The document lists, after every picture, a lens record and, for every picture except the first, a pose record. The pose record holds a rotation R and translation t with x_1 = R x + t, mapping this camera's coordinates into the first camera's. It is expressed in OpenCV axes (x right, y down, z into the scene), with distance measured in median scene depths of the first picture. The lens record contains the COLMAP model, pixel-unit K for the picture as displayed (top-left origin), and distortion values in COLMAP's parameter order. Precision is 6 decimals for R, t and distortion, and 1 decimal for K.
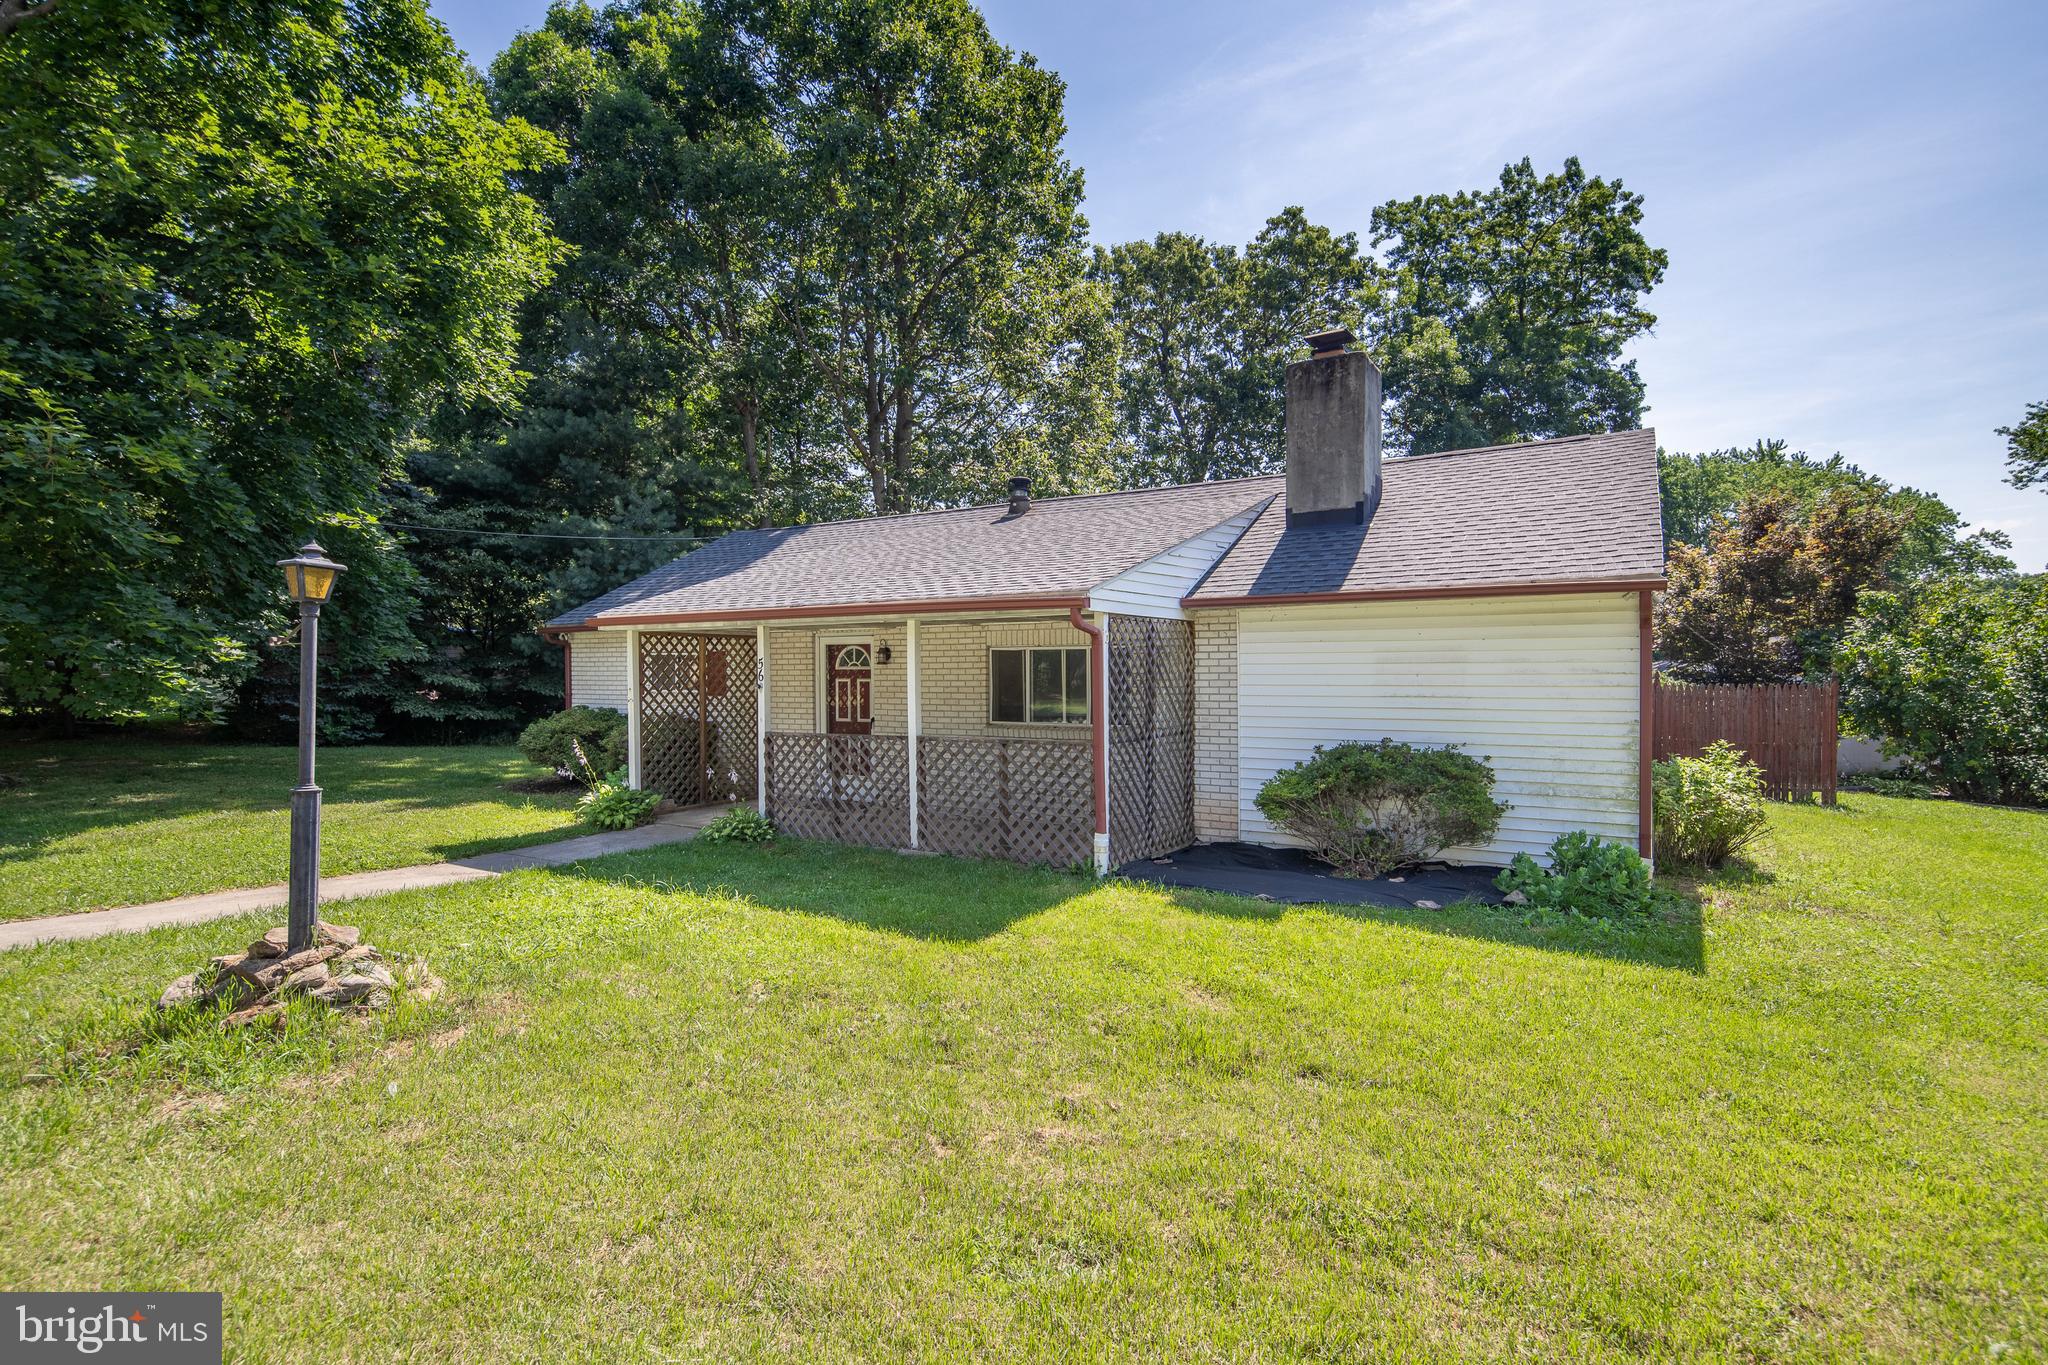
lens RADIAL K [[1004.7, 0, 1023.7], [0, 1004.7, 678.7], [0, 0, 1]] dist [-0.001978, -0.000326]
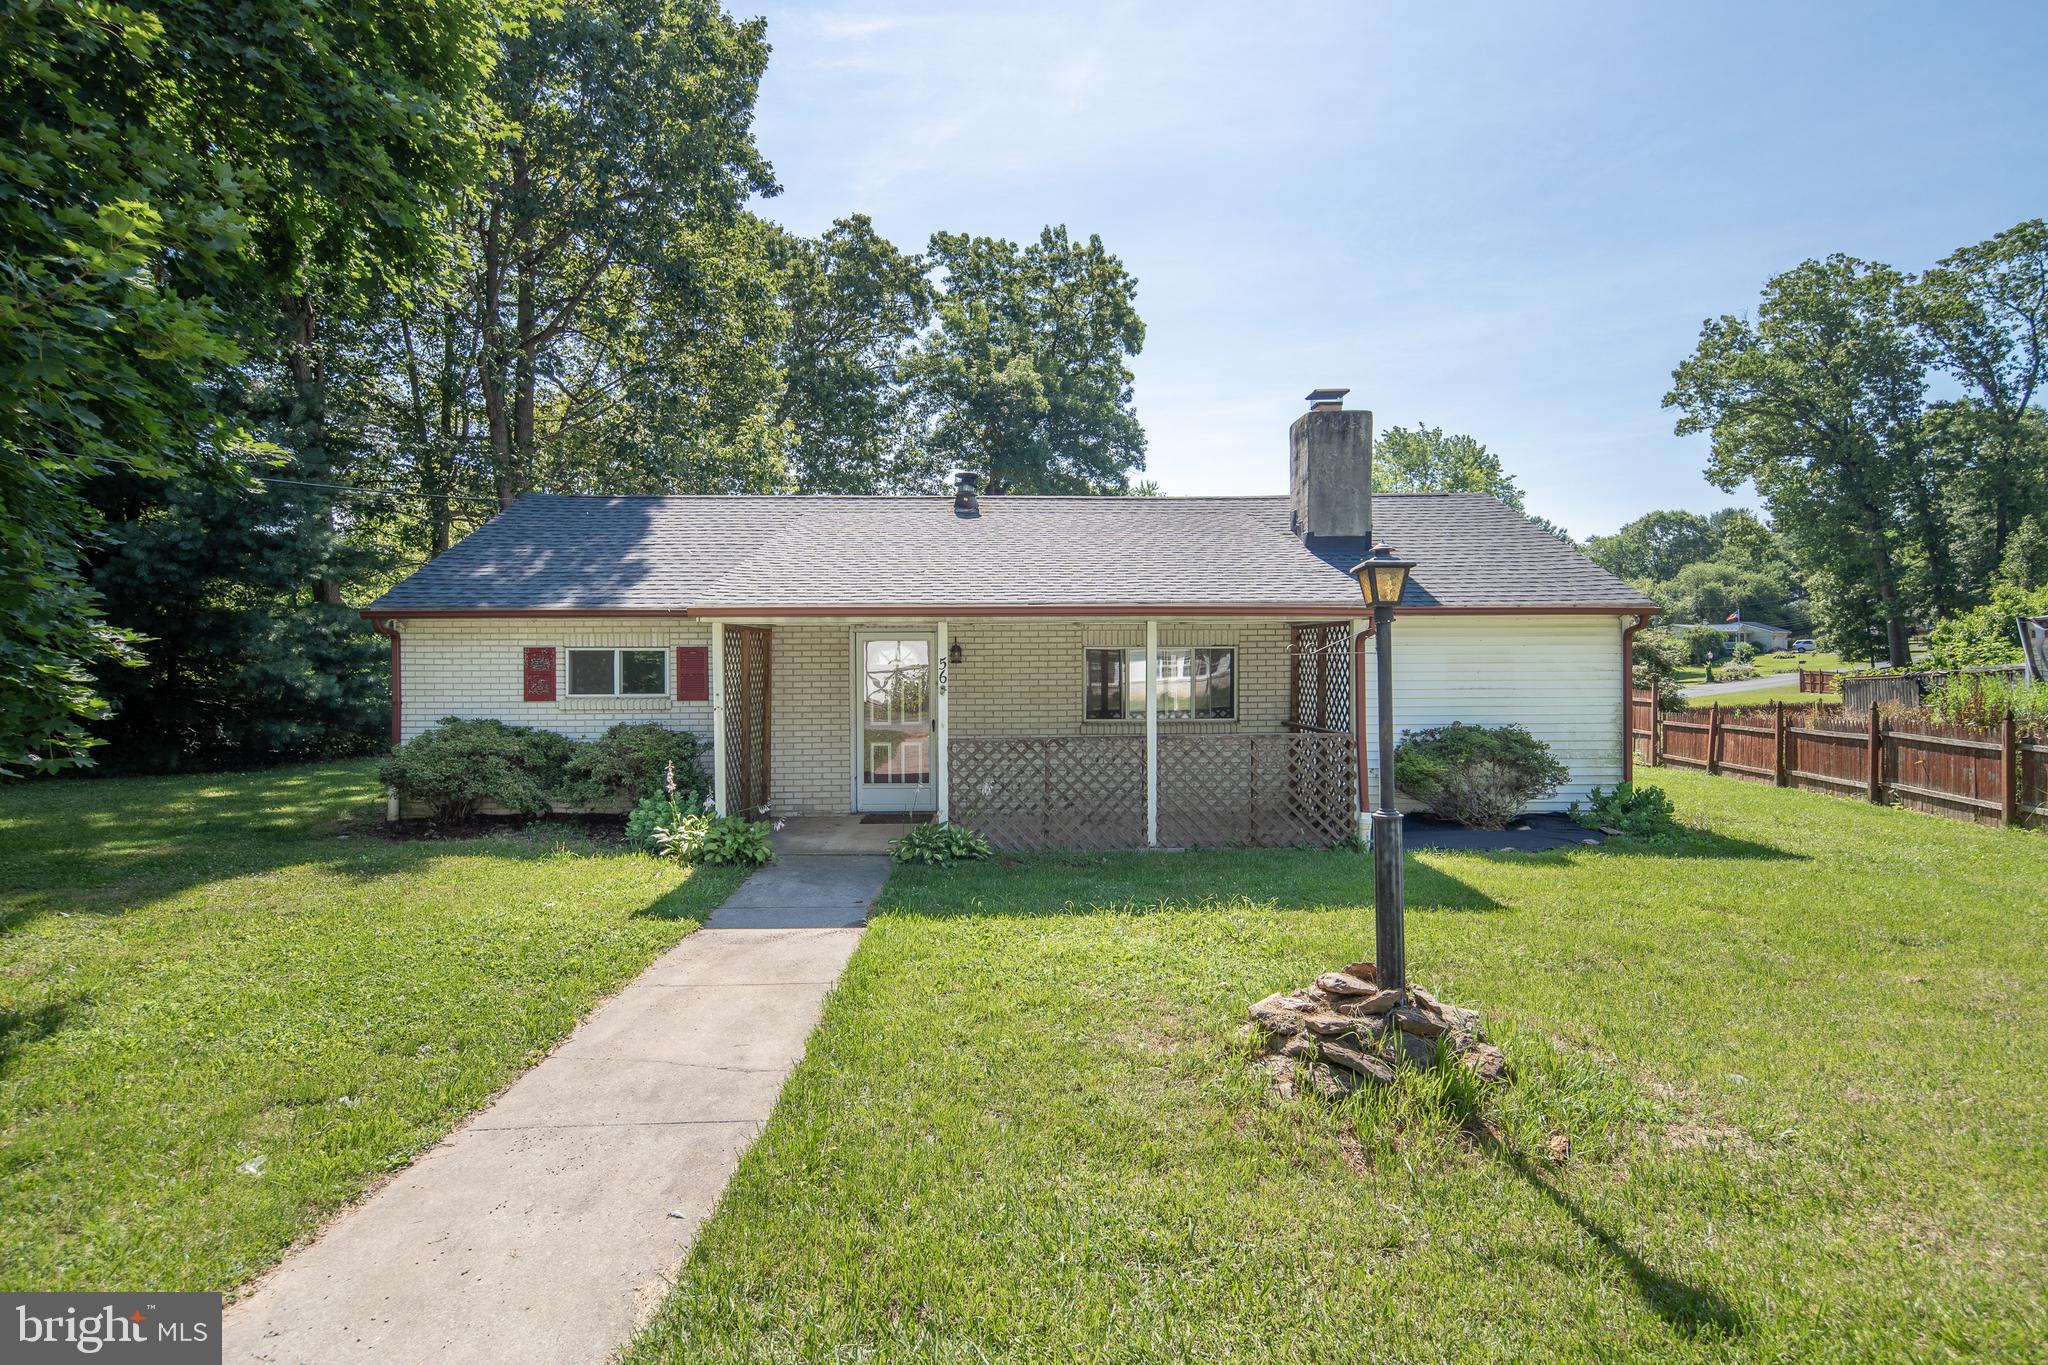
lens RADIAL K [[1004.7, 0, 1021.0], [0, 1004.7, 671.6], [0, 0, 1]] dist [-0.001978, -0.000326]
pose [[0.827594, -0.007008, 0.561284, -0.195975], [0.006102, 0.999975, 0.003489, -0.002926], [-0.561294, 0.000538, 0.827616, 0.058422]]
